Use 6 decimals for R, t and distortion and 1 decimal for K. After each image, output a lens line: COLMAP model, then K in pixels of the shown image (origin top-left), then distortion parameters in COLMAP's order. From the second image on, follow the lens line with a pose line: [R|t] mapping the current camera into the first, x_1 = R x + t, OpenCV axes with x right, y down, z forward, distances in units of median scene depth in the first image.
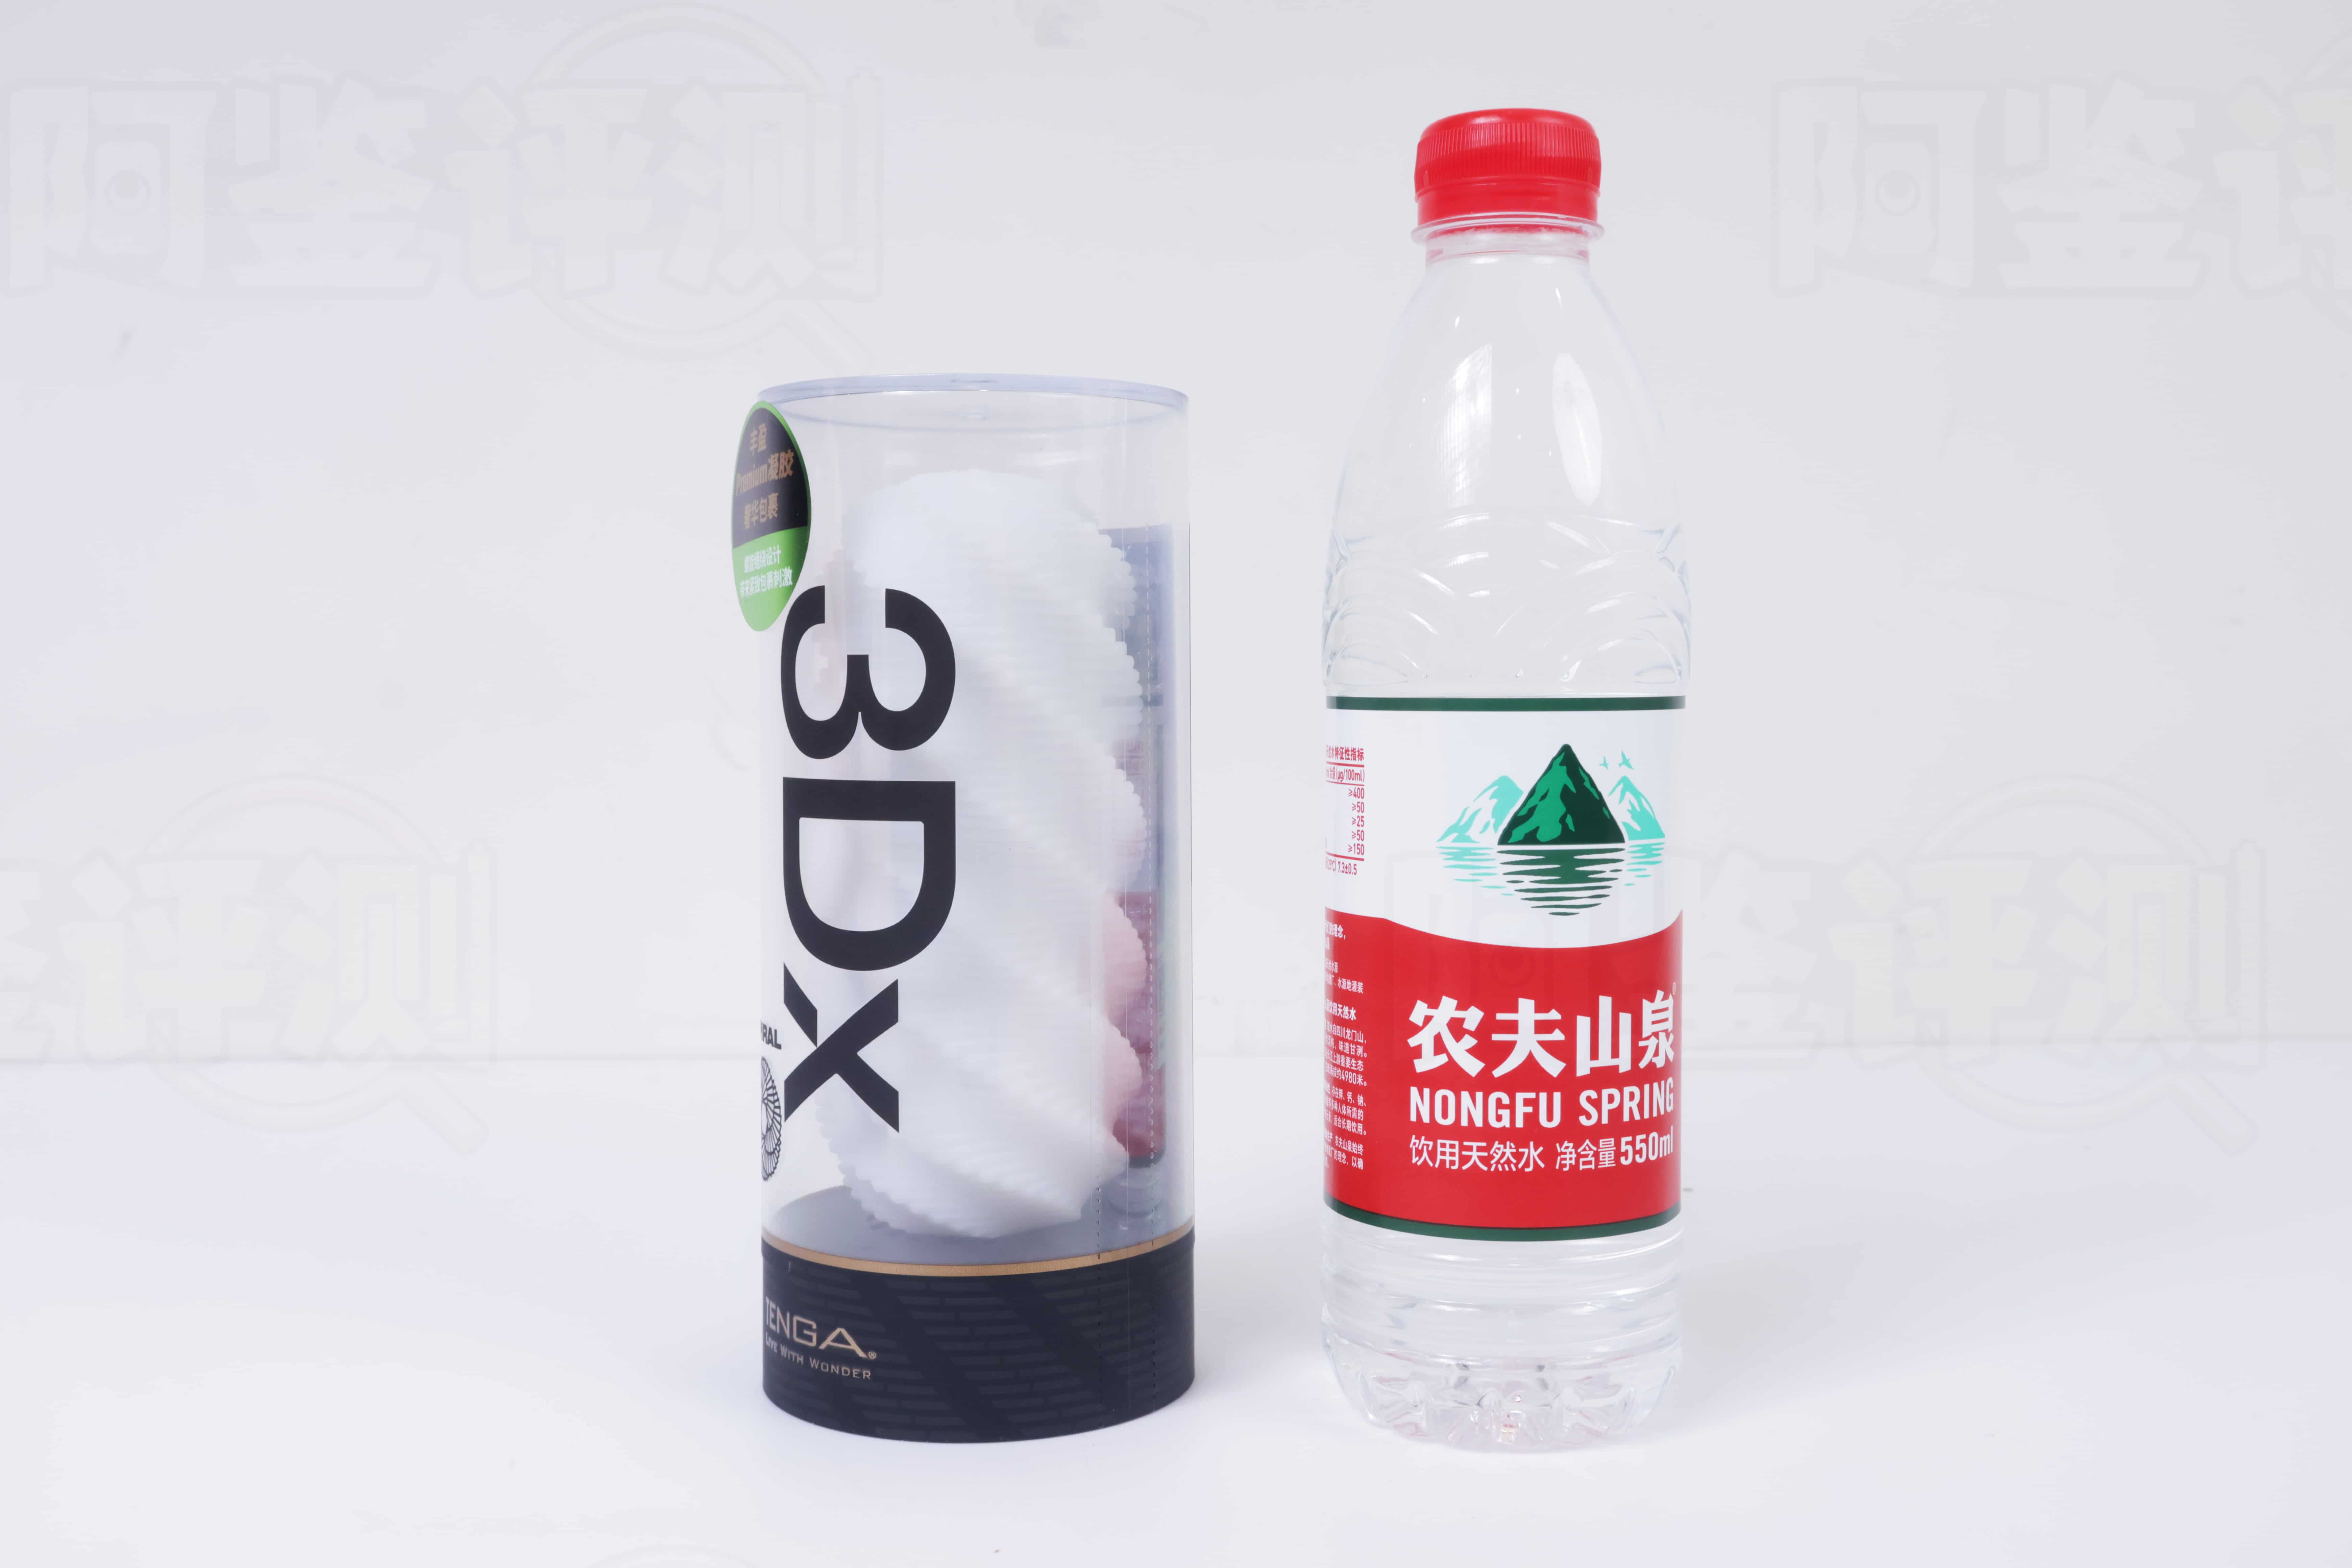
lens RADIAL K [[2366.0, 0, 1226.8], [0, 2366.0, 749.0], [0, 0, 1]] dist [0.015775, 0.000000]
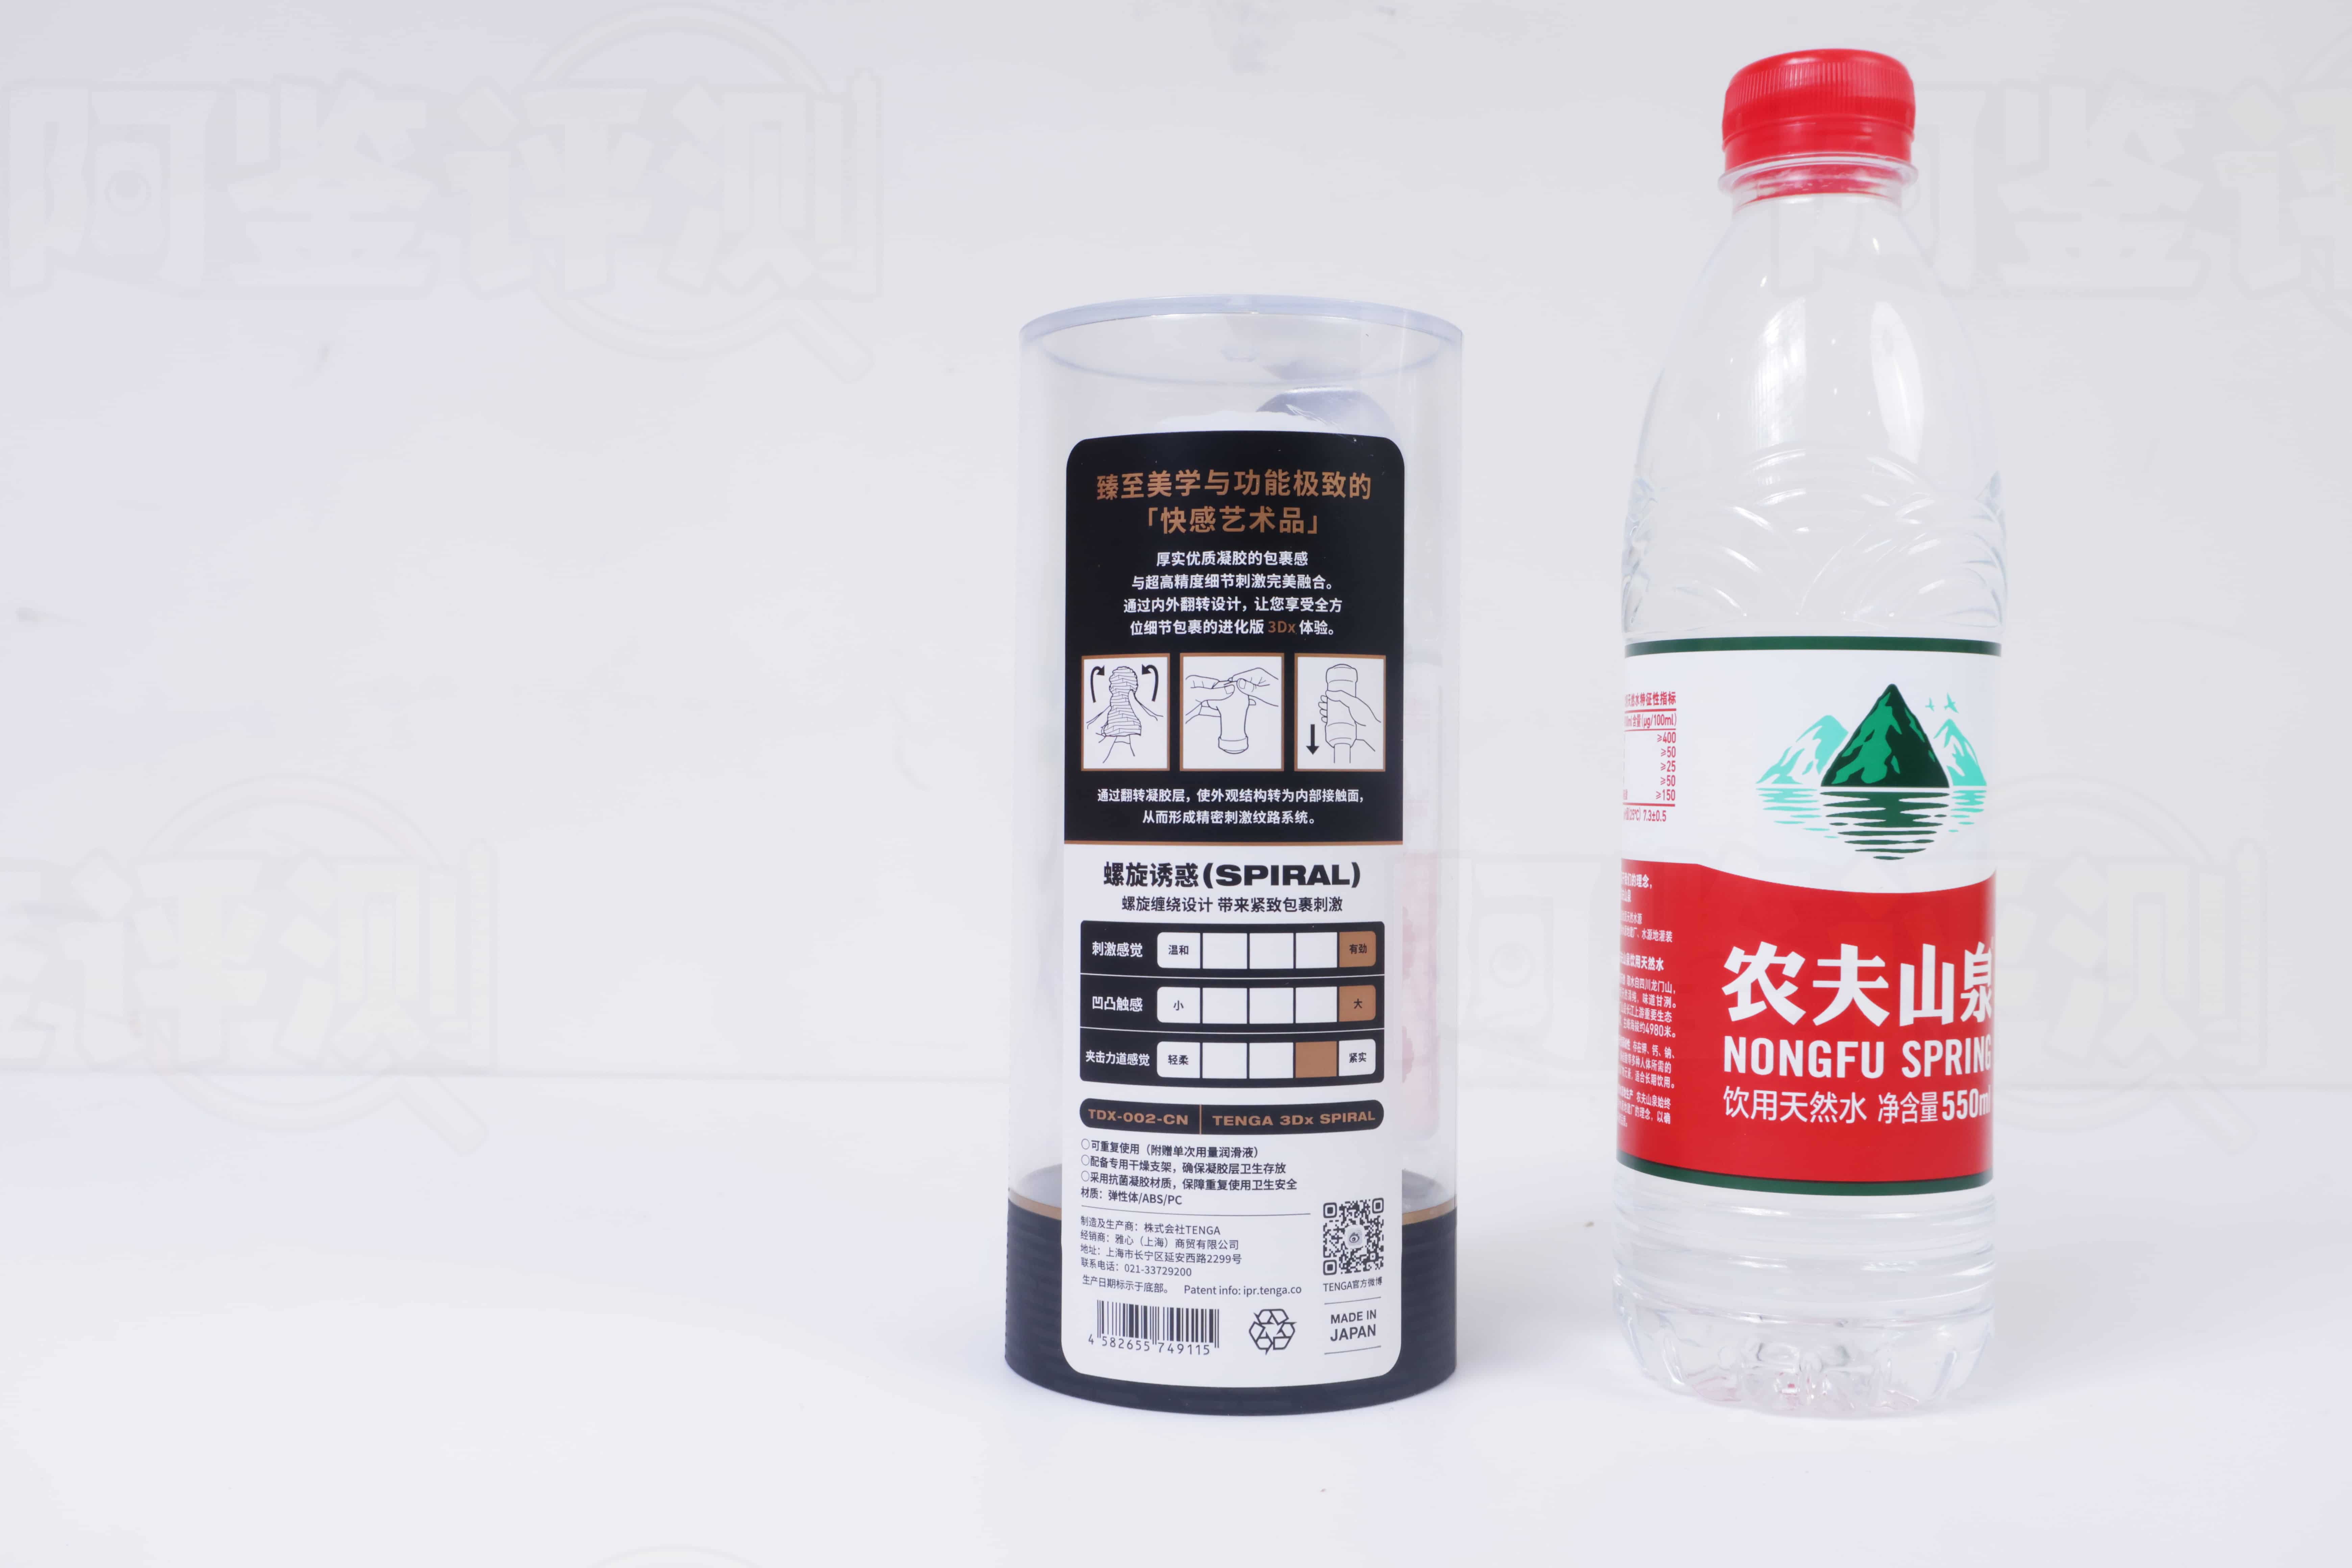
lens RADIAL K [[2366.0, 0, 1190.6], [0, 2366.0, 779.9], [0, 0, 1]] dist [0.015775, 0.000000]
pose [[0.999350, 0.010996, -0.034319, -0.110375], [-0.012268, 0.999236, -0.037098, 0.076098], [0.033885, 0.037495, 0.998722, 0.013162]]
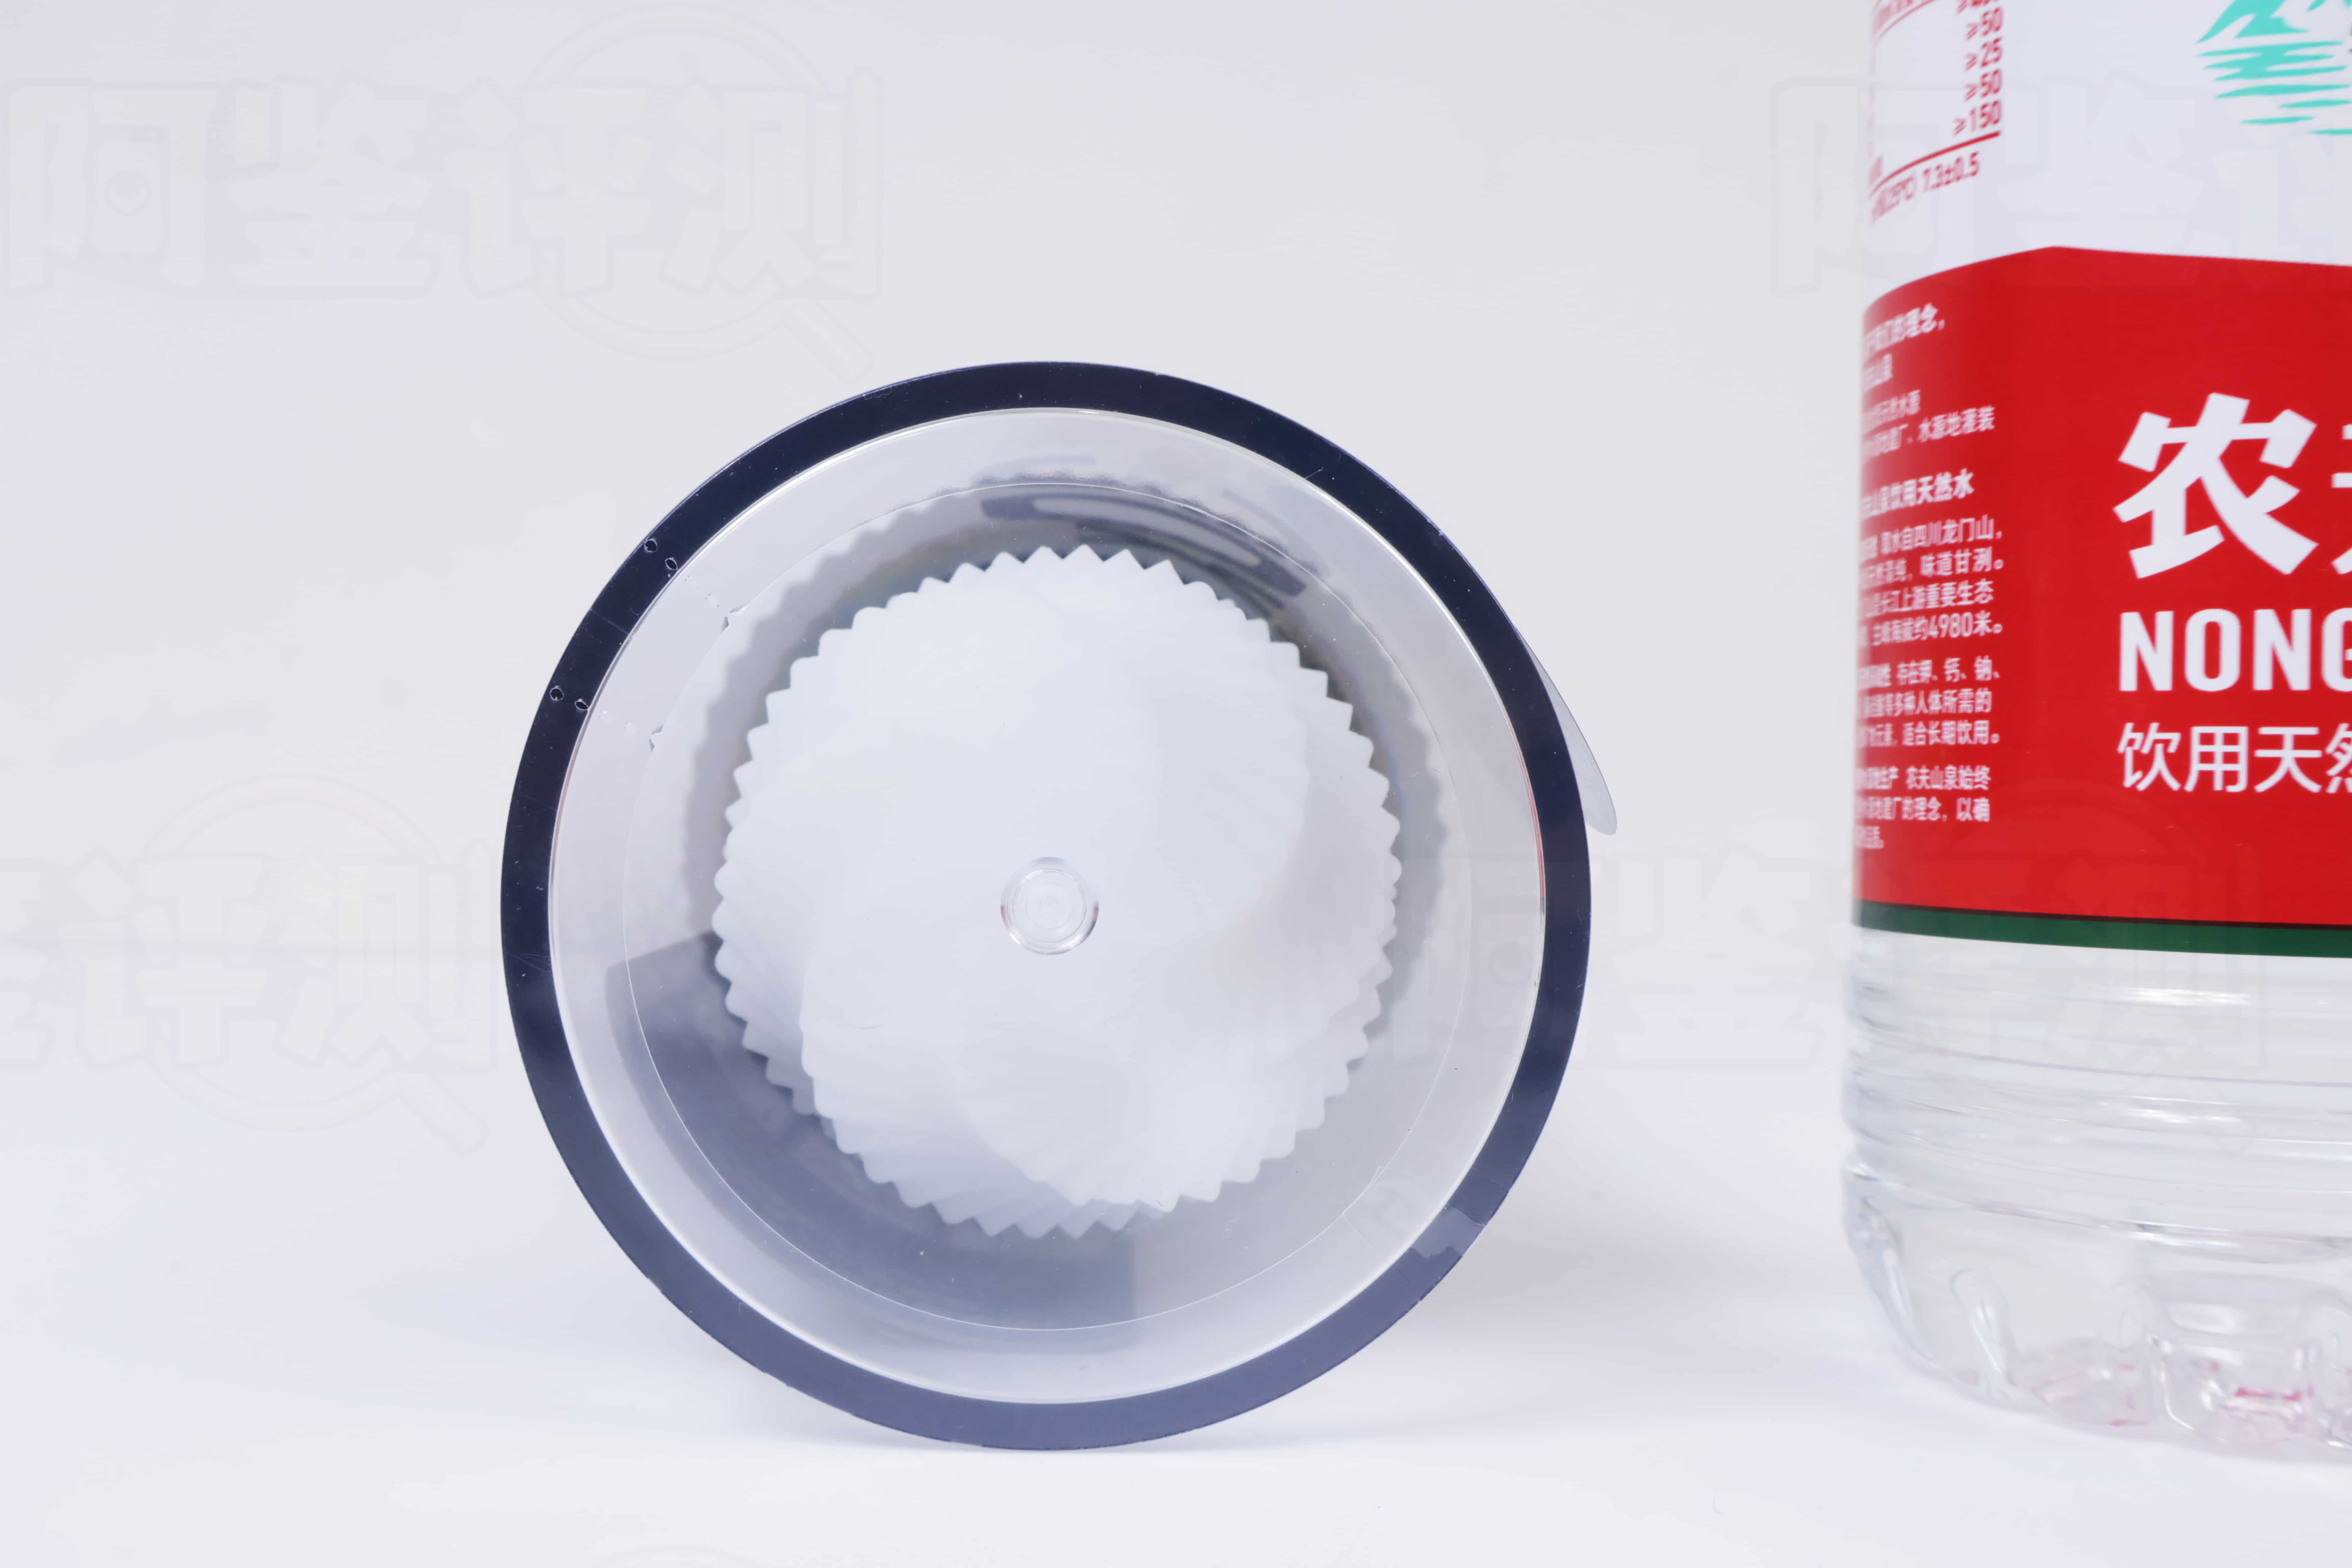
lens RADIAL K [[2366.0, 0, 1180.6], [0, 2366.0, 783.8], [0, 0, 1]] dist [0.015775, 0.000000]
pose [[0.998268, 0.014364, -0.057043, -0.072453], [-0.017660, 0.998178, -0.057703, 0.203484], [0.056111, 0.058611, 0.996703, 0.550360]]
